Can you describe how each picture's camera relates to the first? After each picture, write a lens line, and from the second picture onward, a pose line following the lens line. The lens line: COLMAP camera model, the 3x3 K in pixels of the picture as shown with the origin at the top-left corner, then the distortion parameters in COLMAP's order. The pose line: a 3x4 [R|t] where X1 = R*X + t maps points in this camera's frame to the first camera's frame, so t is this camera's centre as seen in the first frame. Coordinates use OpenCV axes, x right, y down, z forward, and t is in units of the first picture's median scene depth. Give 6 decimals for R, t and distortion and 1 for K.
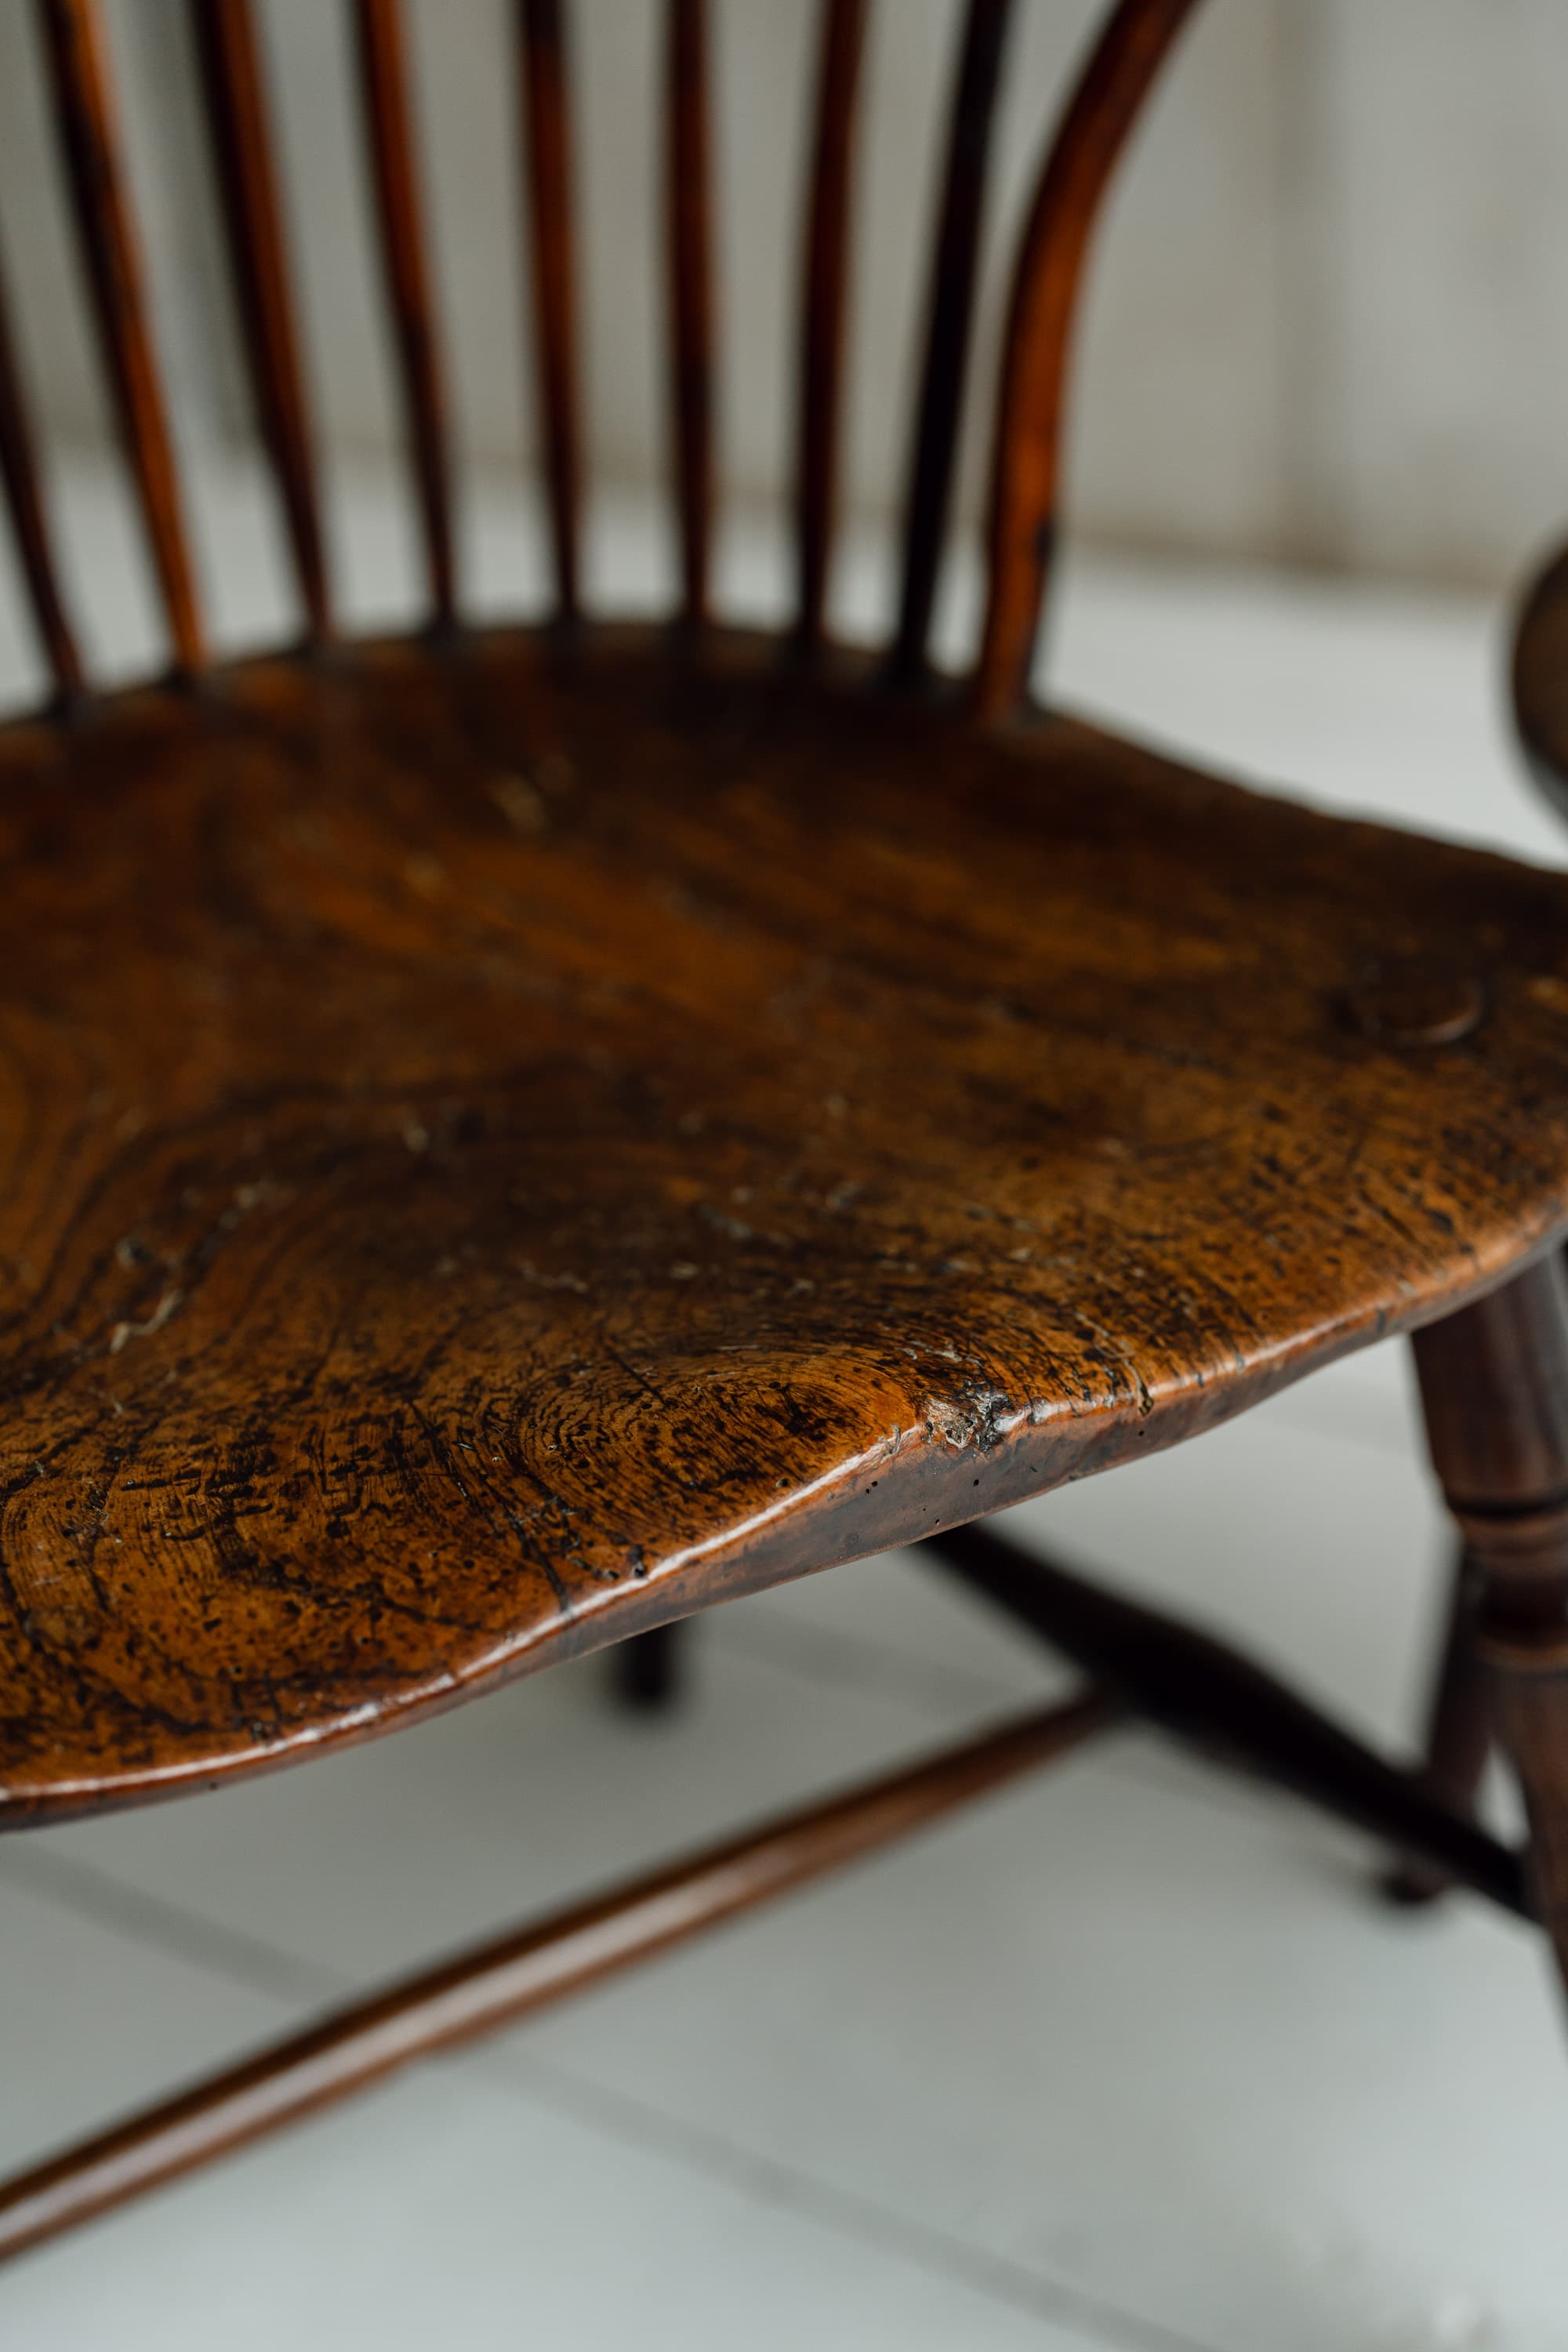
lens RADIAL K [[3353.9, 0, 788.8], [0, 3353.9, 1183.9], [0, 0, 1]] dist [0.006954, 0.000000]
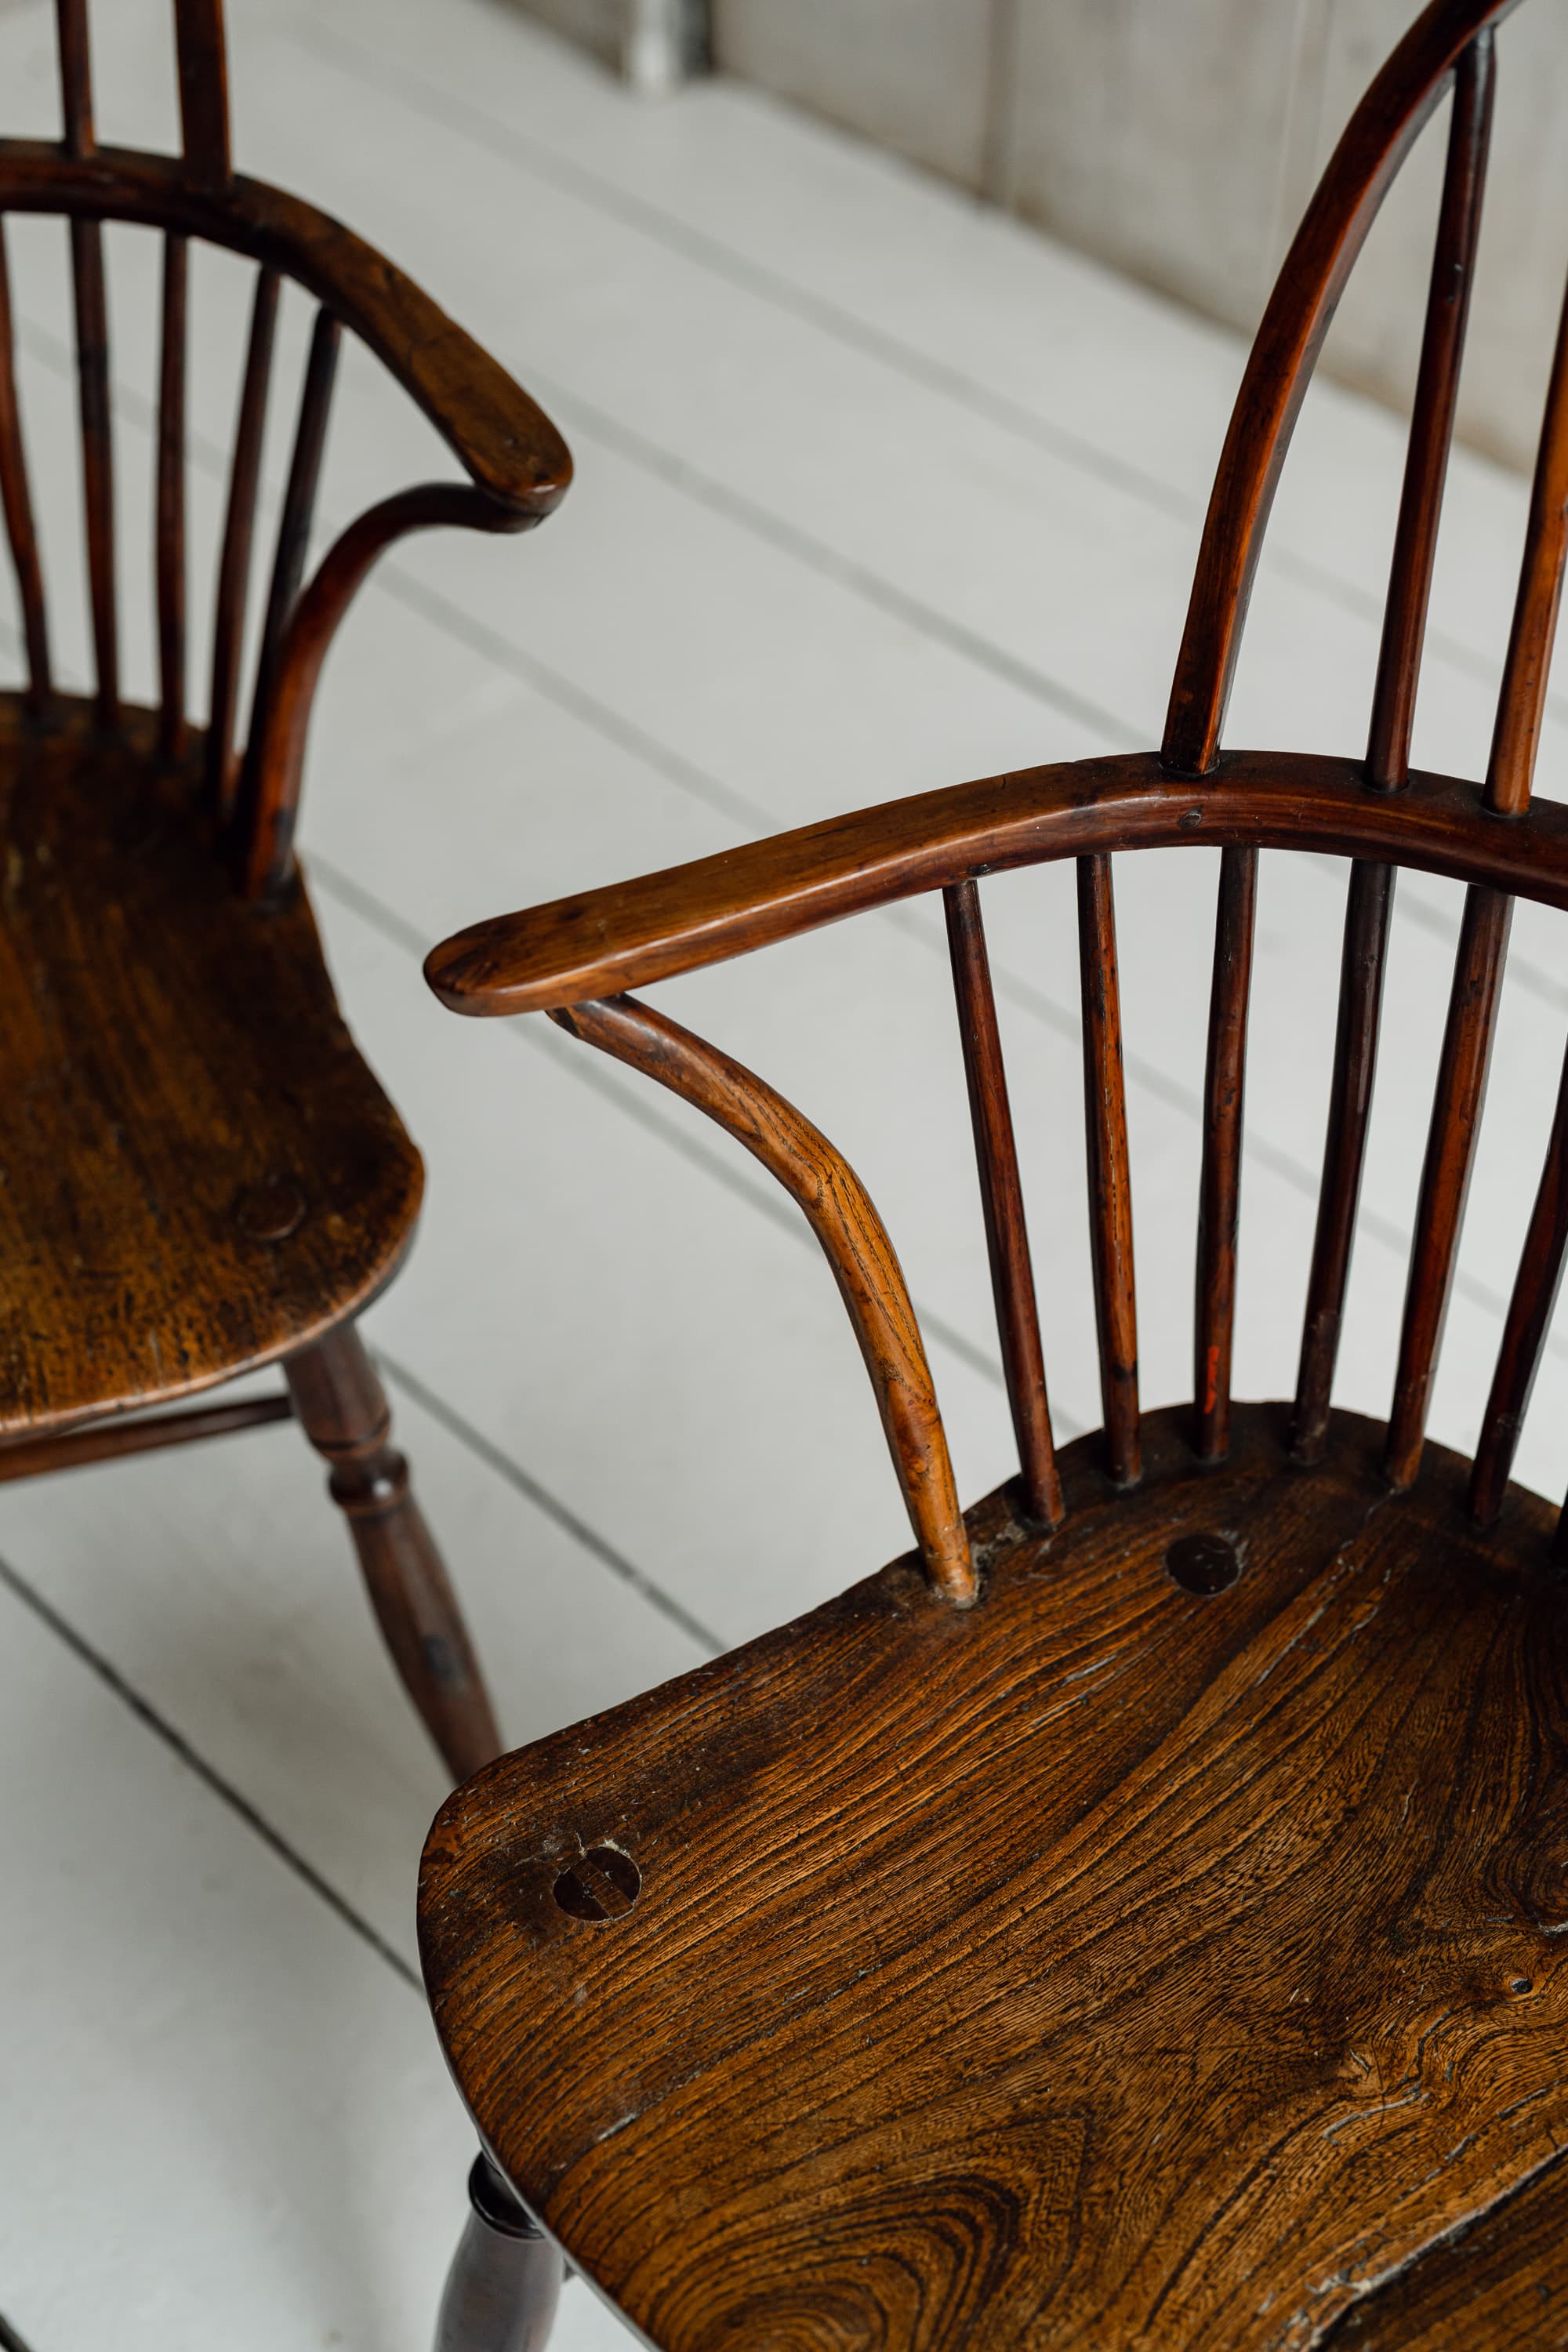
lens RADIAL K [[3353.9, 0, 802.9], [0, 3353.9, 1179.4], [0, 0, 1]] dist [0.006954, 0.000000]
pose [[0.955792, 0.248488, -0.157209, 0.876391], [-0.187514, 0.926915, 0.325065, -0.850555], [0.226494, -0.281216, 0.932533, -0.814710]]
